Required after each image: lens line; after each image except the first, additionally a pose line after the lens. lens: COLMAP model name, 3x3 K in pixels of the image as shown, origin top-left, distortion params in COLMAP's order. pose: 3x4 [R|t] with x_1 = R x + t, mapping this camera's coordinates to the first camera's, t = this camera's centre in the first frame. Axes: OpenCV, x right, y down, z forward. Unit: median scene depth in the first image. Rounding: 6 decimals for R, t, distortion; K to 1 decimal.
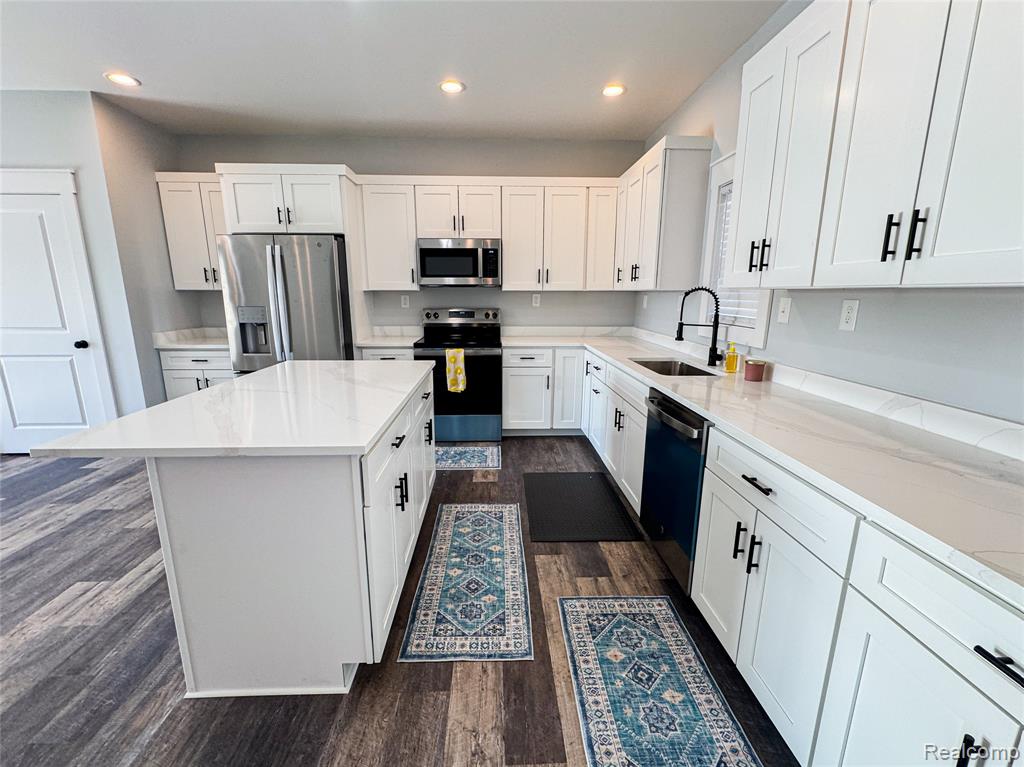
lens RADIAL K [[432.3, 0, 507.9], [0, 432.3, 383.3], [0, 0, 1]] dist [-0.002174, -0.000050]
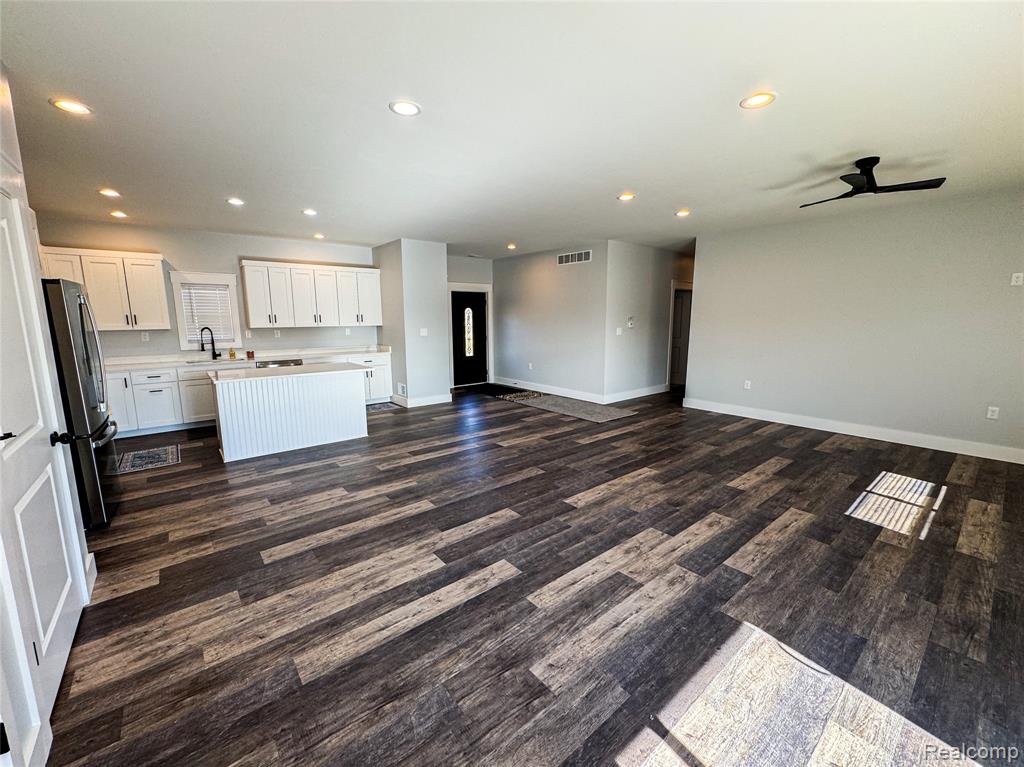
lens RADIAL K [[418.5, 0, 509.6], [0, 418.5, 385.1], [0, 0, 1]] dist [-0.002007, -0.000166]
pose [[-0.597222, -0.129124, 0.791614, -1.883905], [0.168910, 0.944576, 0.281506, -0.226928], [-0.784089, 0.301833, -0.542311, 0.814367]]
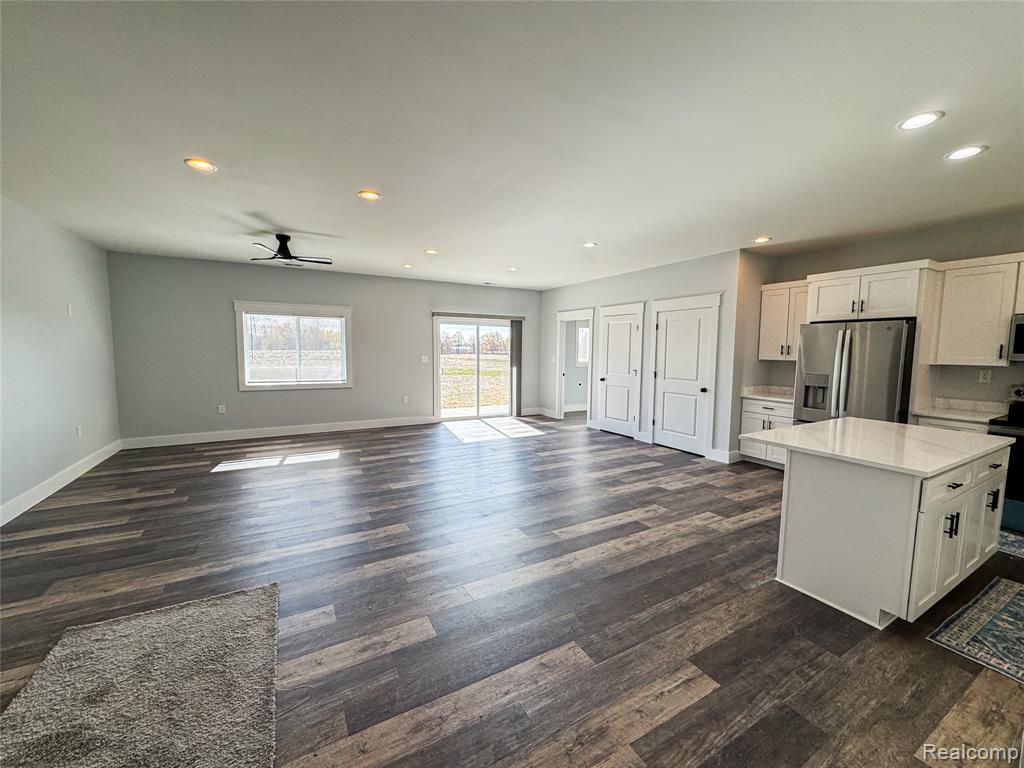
lens RADIAL K [[407.4, 0, 516.9], [0, 407.4, 384.6], [0, 0, 1]] dist [-0.001641, -0.000057]
pose [[0.462327, 0.079787, -0.883113, 0.107499], [-0.191119, 0.981501, -0.011379, 0.051453], [0.865868, 0.174040, 0.469023, -0.427891]]
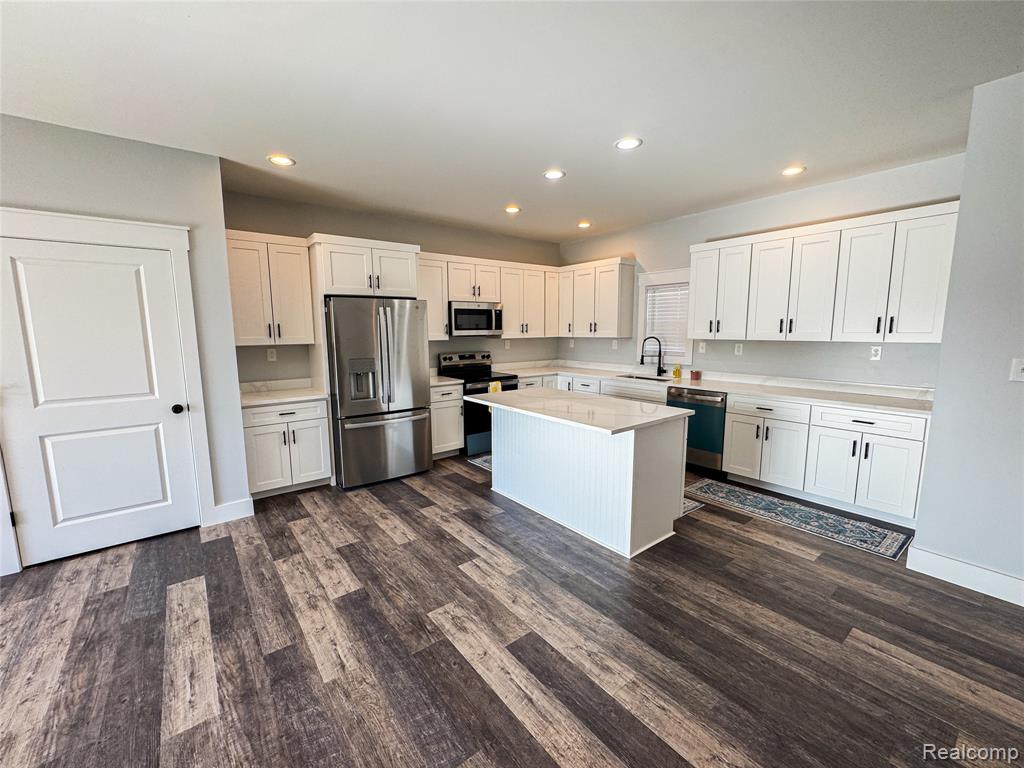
lens RADIAL K [[418.5, 0, 509.6], [0, 418.5, 385.6], [0, 0, 1]] dist [-0.002007, -0.000166]
pose [[0.811579, -0.087544, 0.577646, -0.948103], [0.129911, 0.990998, -0.032334, -0.020006], [-0.569616, 0.101284, 0.815646, -0.128457]]
